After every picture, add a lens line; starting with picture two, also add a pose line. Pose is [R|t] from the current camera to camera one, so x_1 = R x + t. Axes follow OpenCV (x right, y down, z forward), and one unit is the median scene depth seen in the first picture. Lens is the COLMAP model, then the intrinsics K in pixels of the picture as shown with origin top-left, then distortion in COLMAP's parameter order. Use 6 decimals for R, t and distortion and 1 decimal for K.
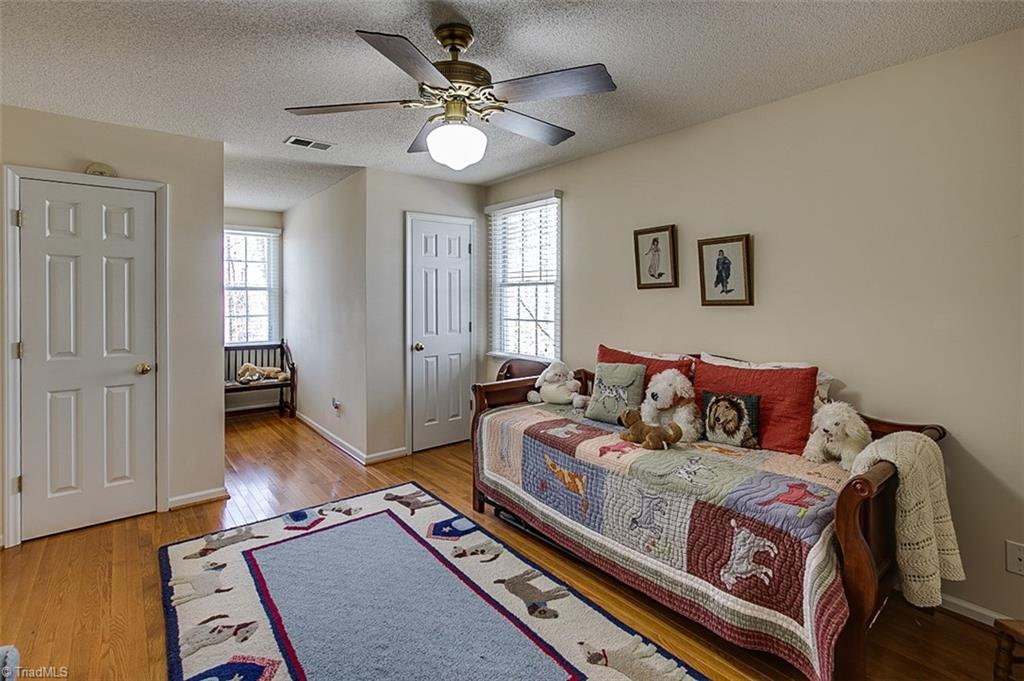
lens RADIAL K [[473.7, 0, 512.1], [0, 473.7, 299.2], [0, 0, 1]] dist [0.000111, 0.000111]
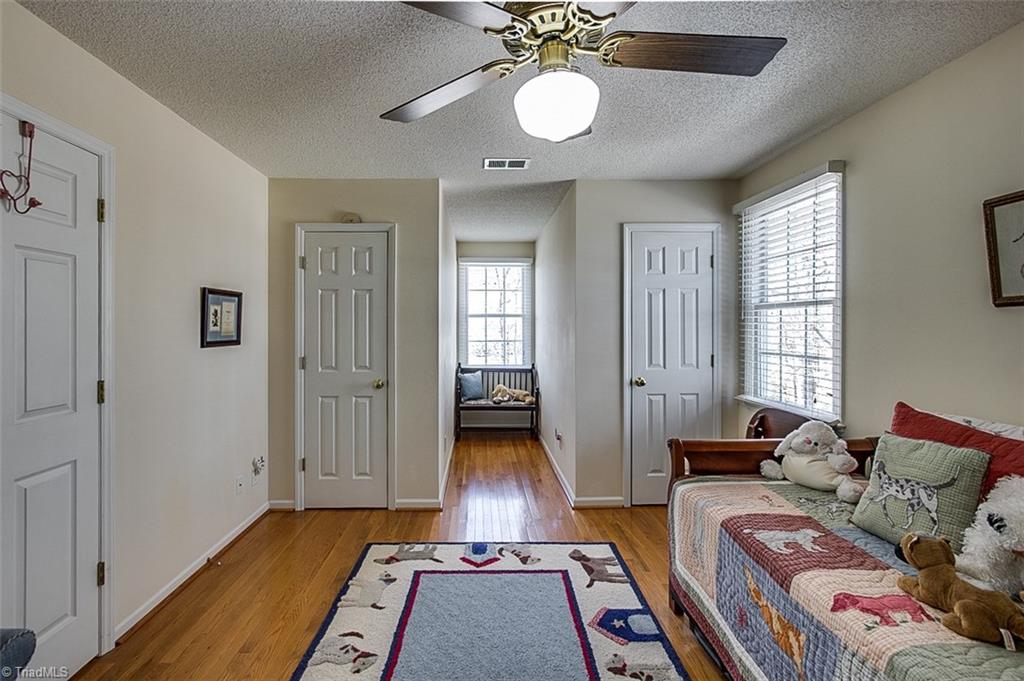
lens RADIAL K [[475.1, 0, 484.8], [0, 475.1, 324.2], [0, 0, 1]] dist [0.000530, 0.001274]
pose [[0.793540, 0.000437, -0.608517, 0.140312], [-0.003938, 0.999982, -0.004418, 0.003797], [0.608505, 0.005902, 0.793528, 0.222726]]
